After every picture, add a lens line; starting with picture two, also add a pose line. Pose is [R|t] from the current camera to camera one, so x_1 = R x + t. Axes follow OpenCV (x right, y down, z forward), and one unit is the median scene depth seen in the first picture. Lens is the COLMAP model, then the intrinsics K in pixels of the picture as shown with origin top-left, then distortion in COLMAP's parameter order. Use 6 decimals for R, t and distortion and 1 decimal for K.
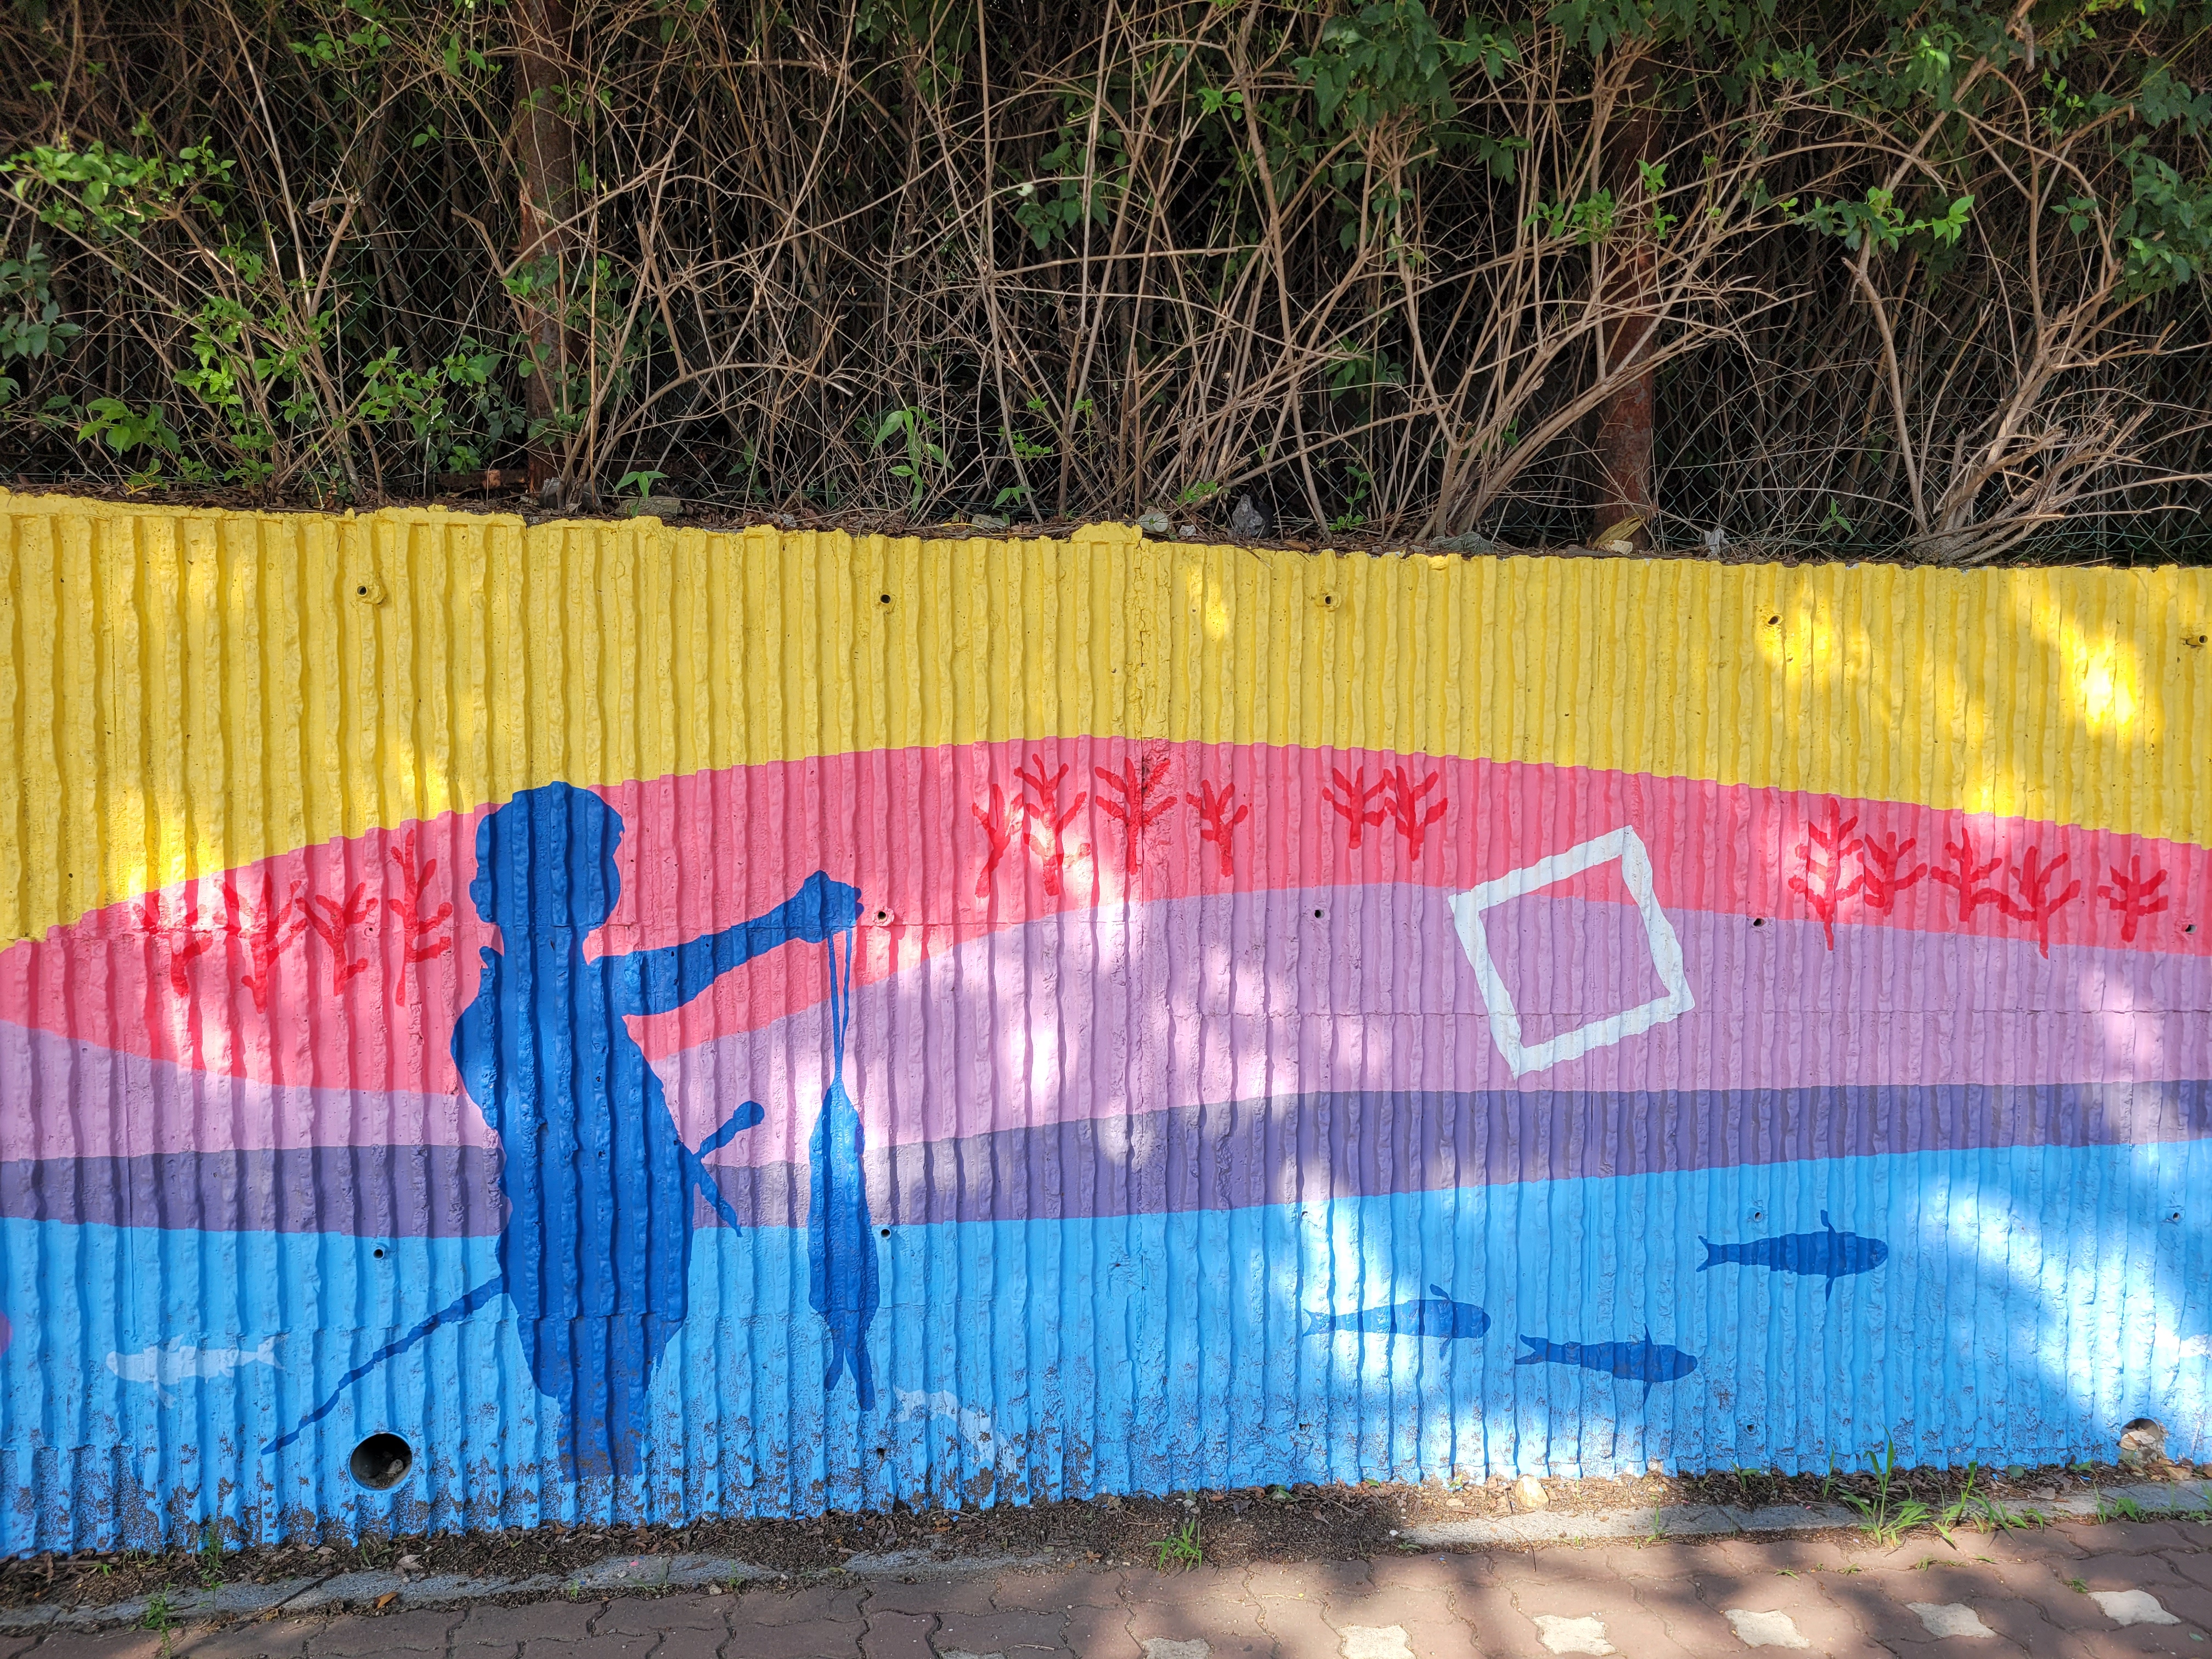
lens RADIAL K [[1680.3, 0, 1118.4], [0, 1680.3, 823.4], [0, 0, 1]] dist [0.051041, -0.031813]
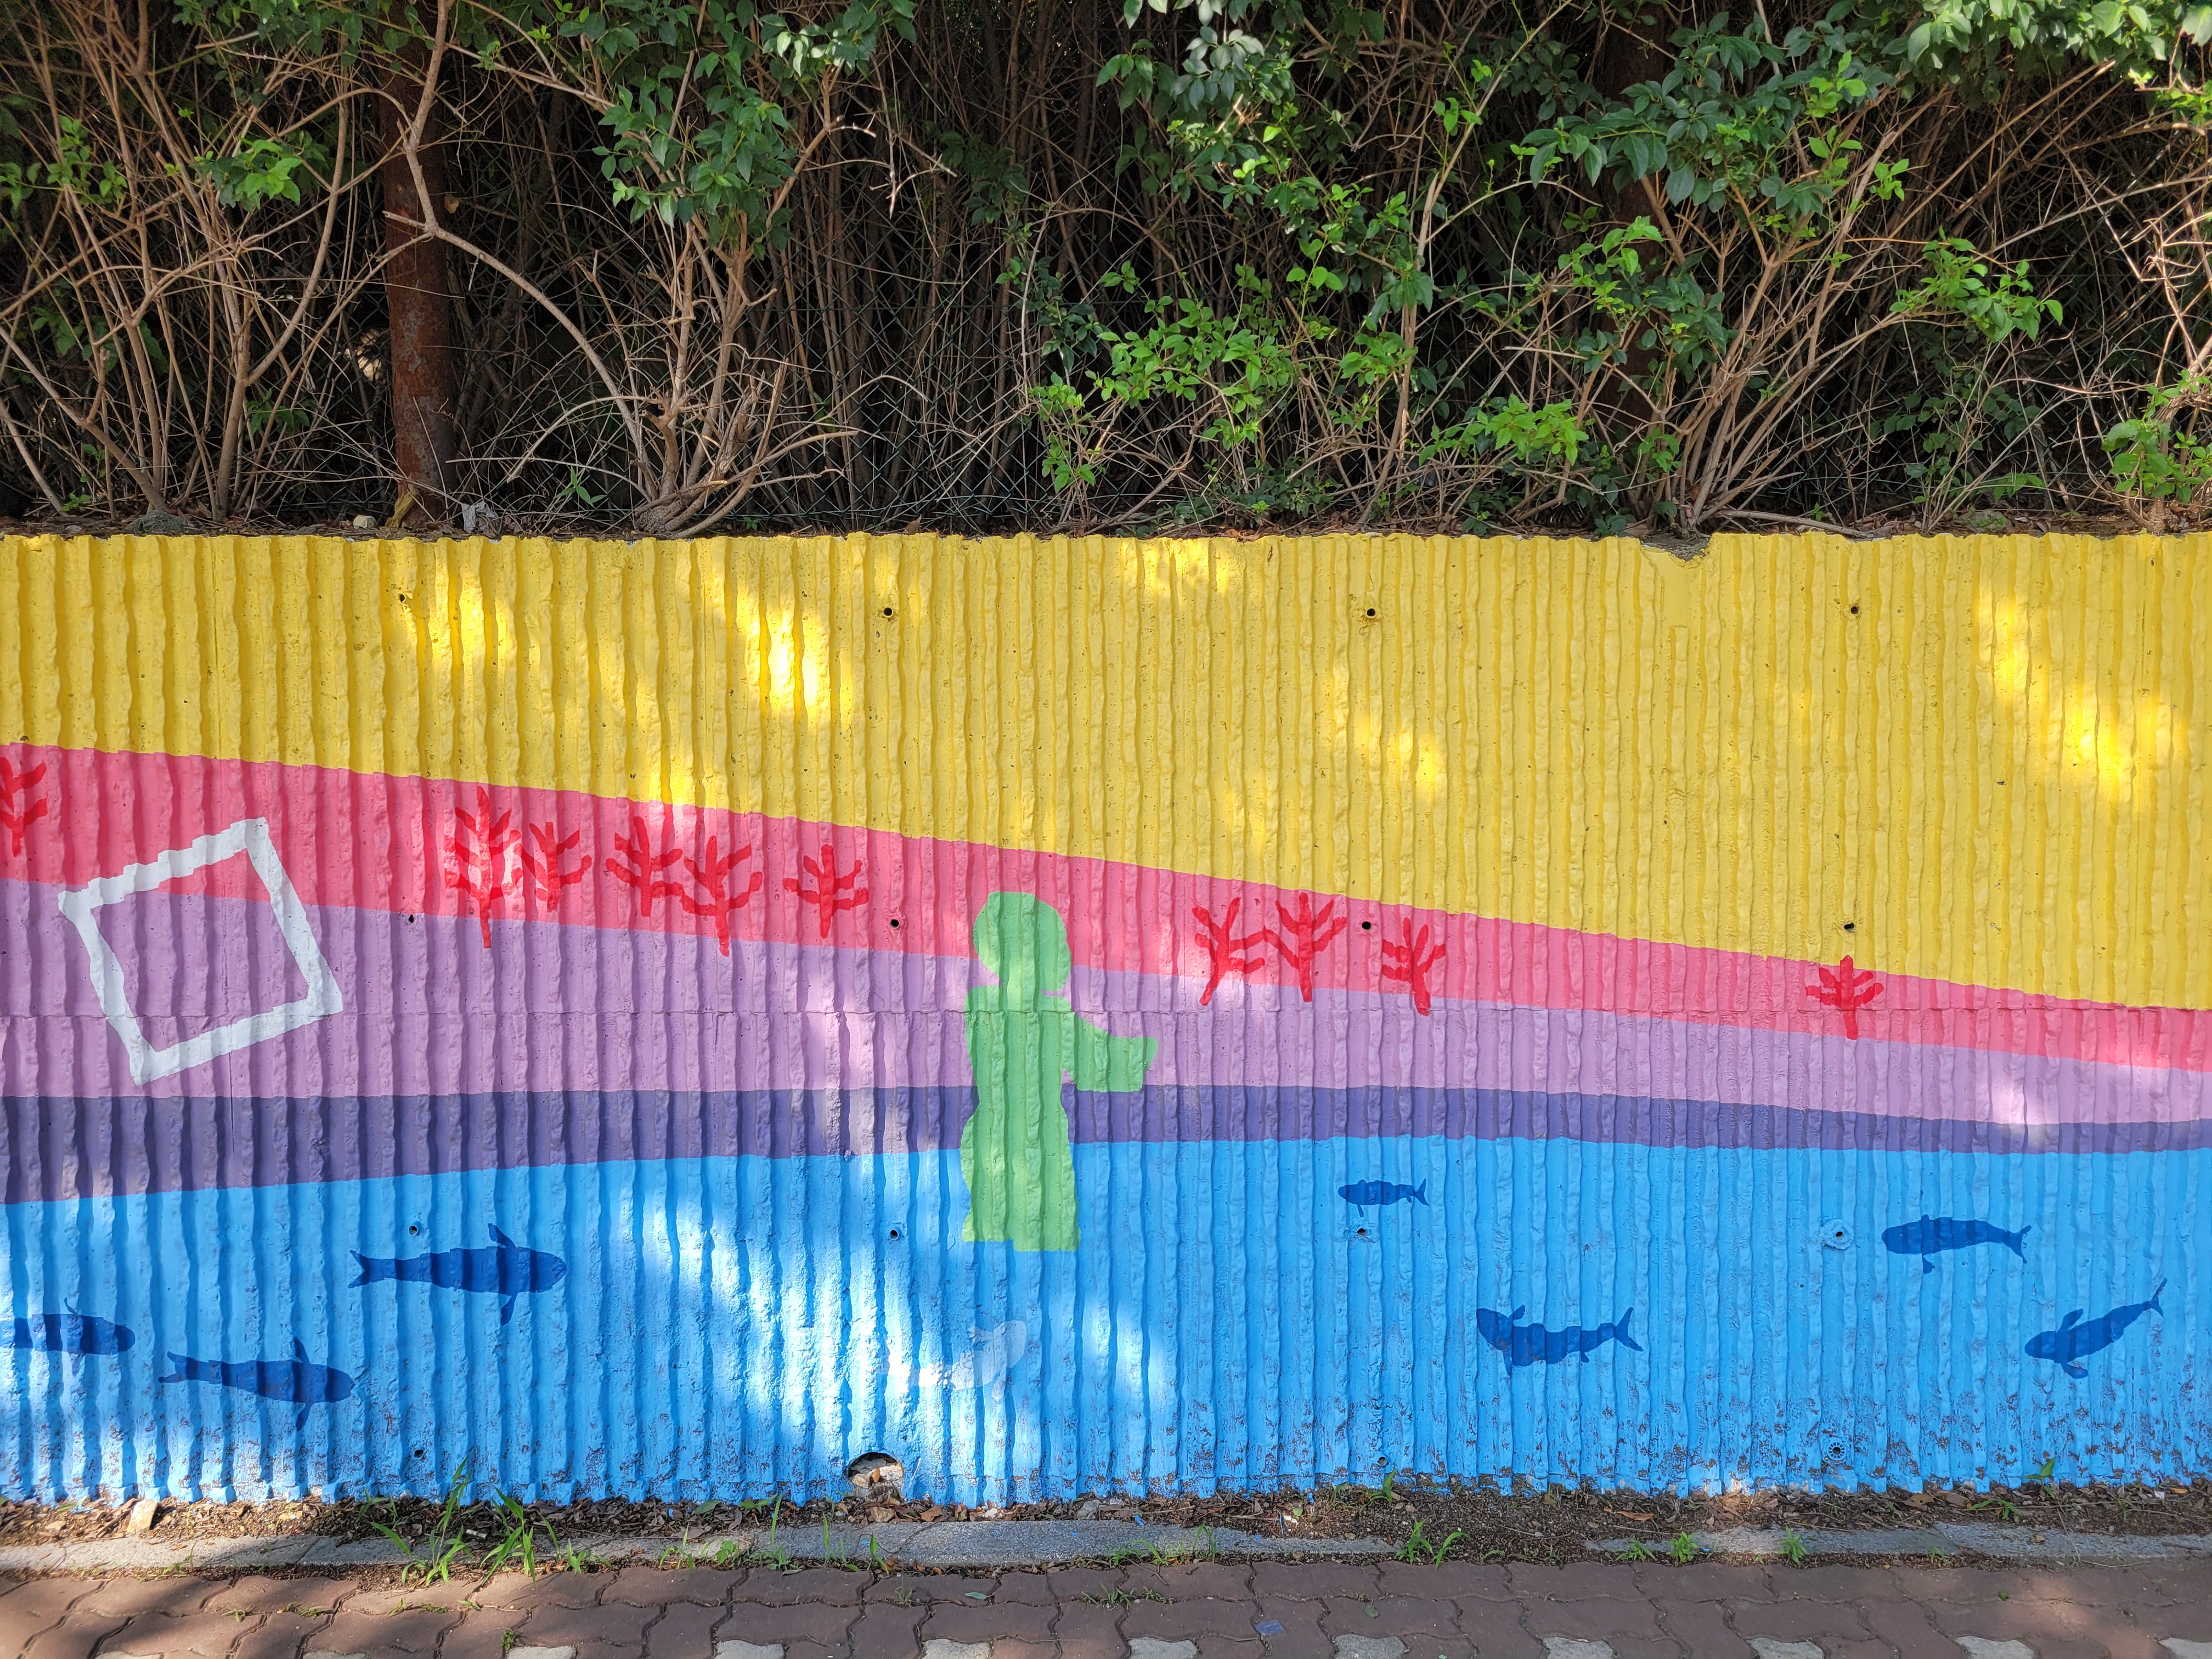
lens RADIAL K [[1680.3, 0, 1105.1], [0, 1680.3, 827.1], [0, 0, 1]] dist [0.051041, -0.031813]
pose [[0.994430, -0.002464, -0.105366, 0.855806], [0.003226, 0.999970, 0.007070, 0.002142], [0.105346, -0.007371, 0.994408, 0.103308]]
